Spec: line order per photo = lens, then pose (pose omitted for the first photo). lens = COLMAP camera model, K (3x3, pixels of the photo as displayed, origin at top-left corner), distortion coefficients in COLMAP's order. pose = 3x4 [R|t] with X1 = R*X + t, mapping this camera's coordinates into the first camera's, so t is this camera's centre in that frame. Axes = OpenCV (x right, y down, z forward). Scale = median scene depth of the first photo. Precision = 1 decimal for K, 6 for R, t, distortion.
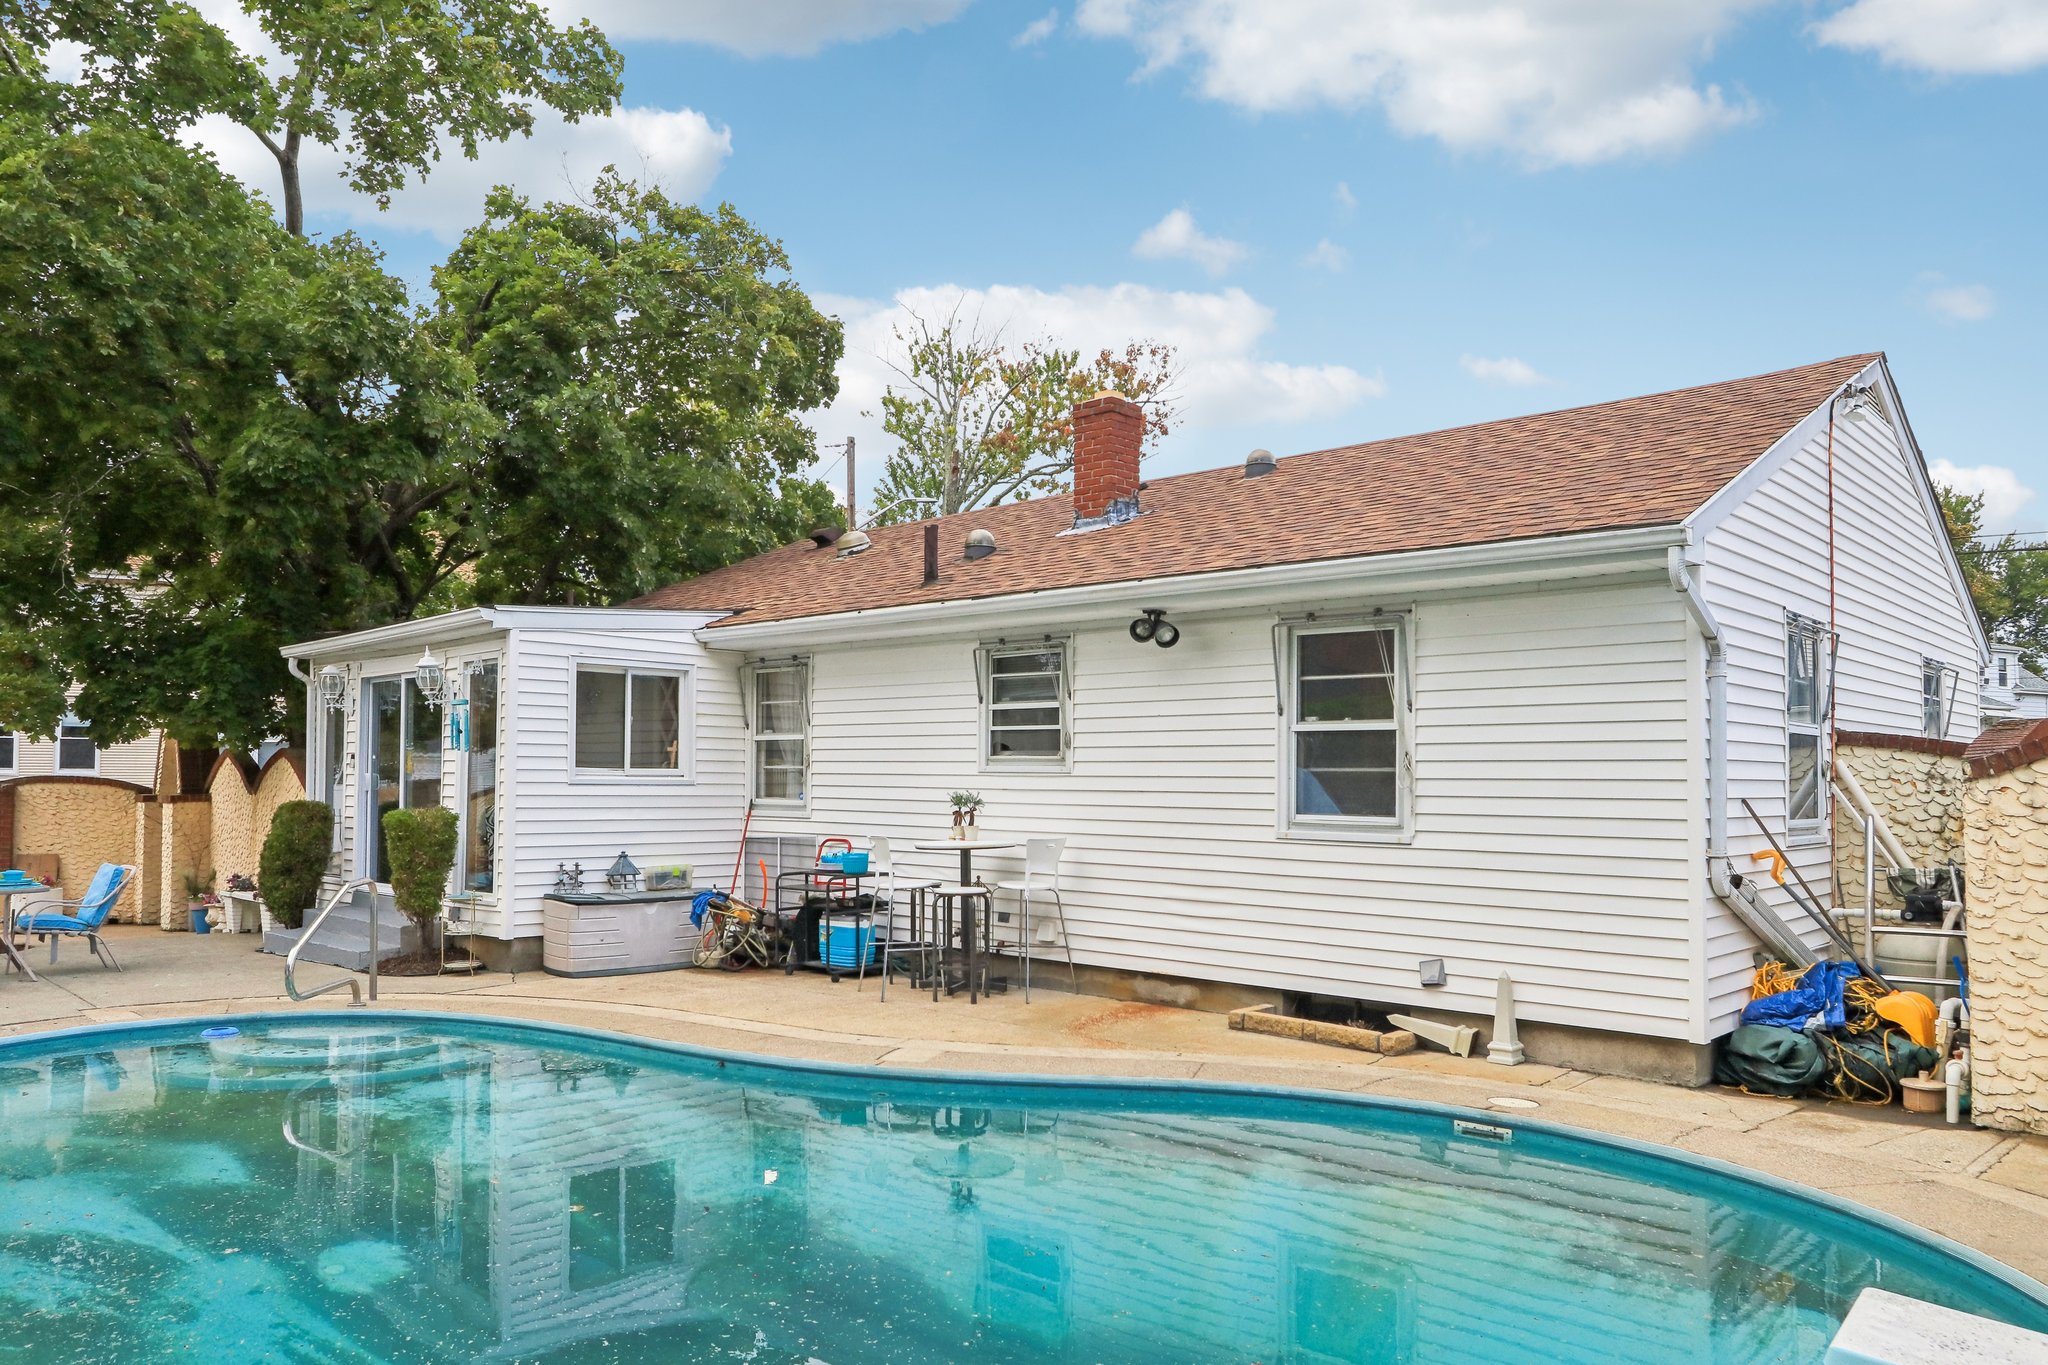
lens RADIAL K [[1428.7, 0, 1034.5], [0, 1428.7, 741.9], [0, 0, 1]] dist [0.002117, 0.002462]
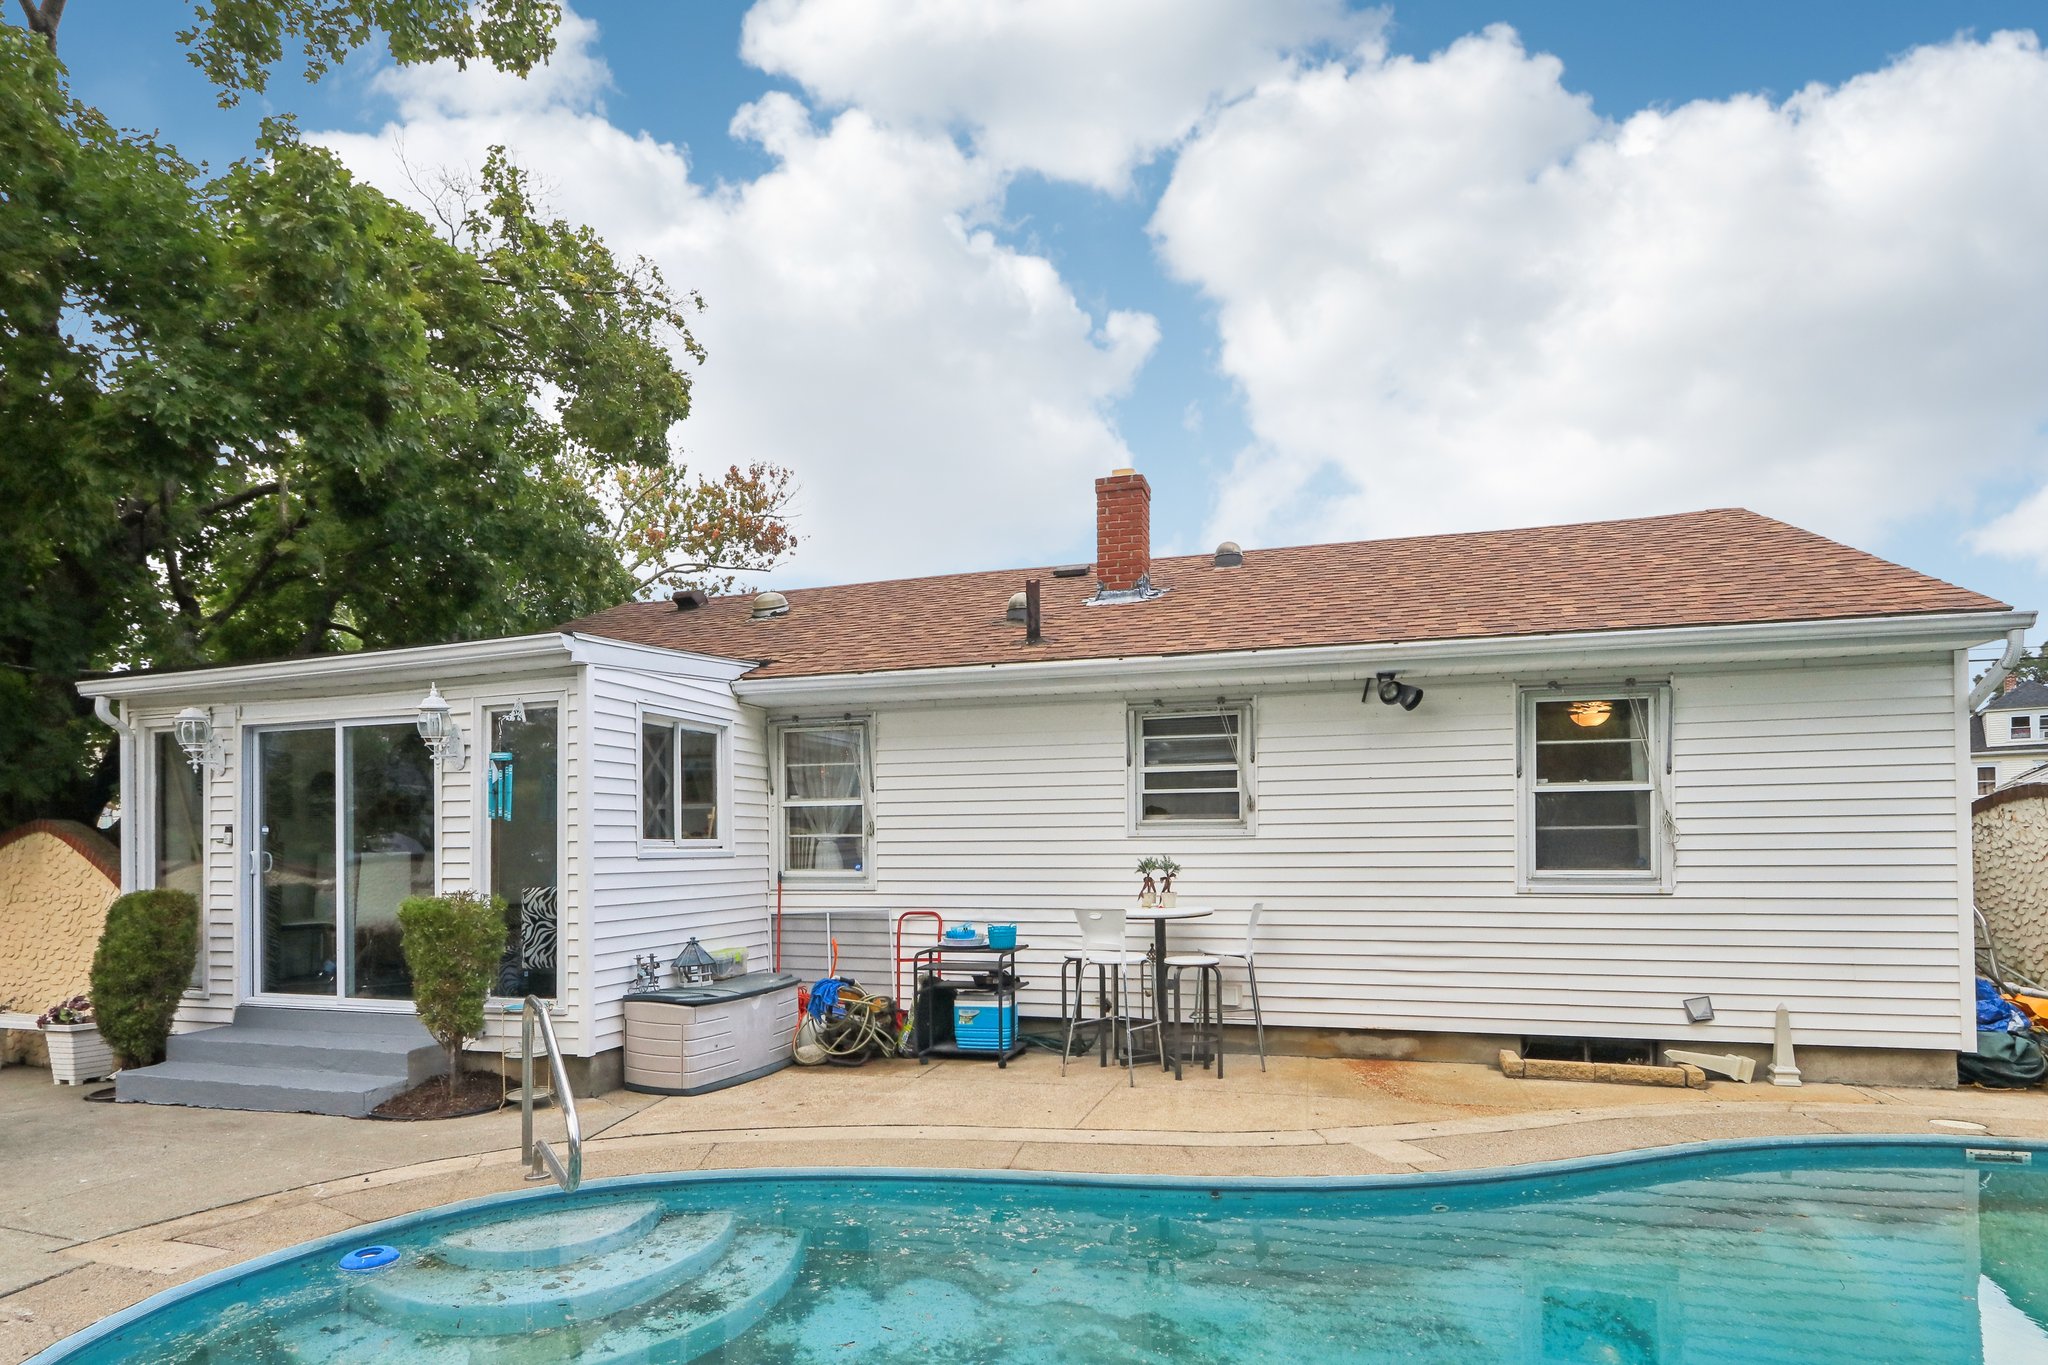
lens RADIAL K [[1112.3, 0, 1021.6], [0, 1112.3, 840.3], [0, 0, 1]] dist [-0.004737, -0.000645]
pose [[0.898023, -0.015375, 0.439679, -0.441628], [0.006000, 0.999724, 0.022705, 0.006037], [-0.439907, -0.017751, 0.897868, 0.356825]]
